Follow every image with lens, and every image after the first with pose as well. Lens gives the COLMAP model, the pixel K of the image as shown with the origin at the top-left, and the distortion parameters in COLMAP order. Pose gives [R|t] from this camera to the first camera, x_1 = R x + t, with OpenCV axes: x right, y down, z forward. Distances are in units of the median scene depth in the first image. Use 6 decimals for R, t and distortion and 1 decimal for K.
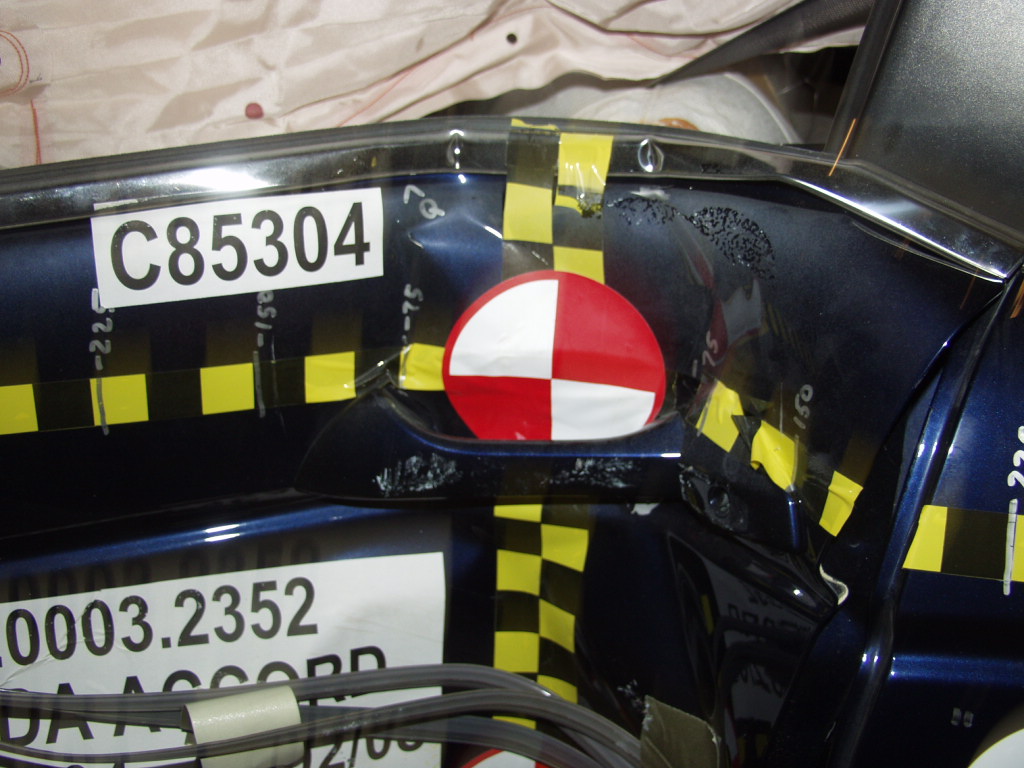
lens RADIAL K [[1075.4, 0, 506.3], [0, 1075.4, 386.9], [0, 0, 1]] dist [-0.151240, 0.000000]
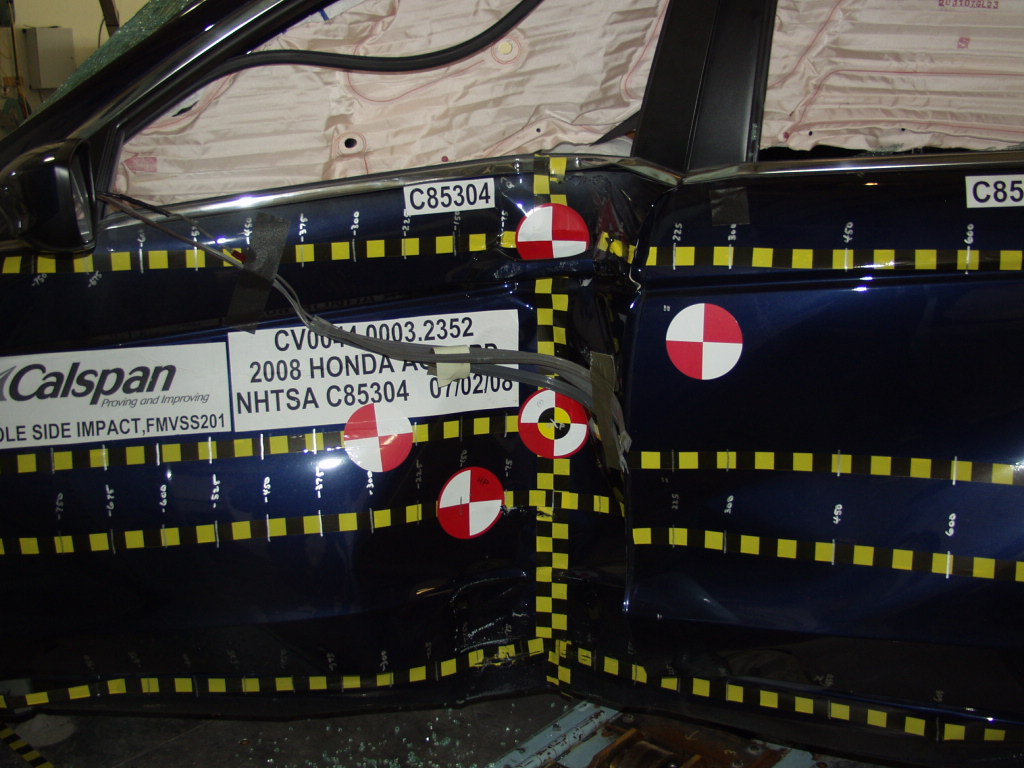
lens RADIAL K [[1075.4, 0, 514.0], [0, 1075.4, 382.5], [0, 0, 1]] dist [-0.151240, 0.000000]
pose [[0.997011, -0.034134, -0.069314, 0.130617], [0.026866, 0.994296, -0.103214, 0.690974], [0.072442, 0.101043, 0.992241, -1.917808]]
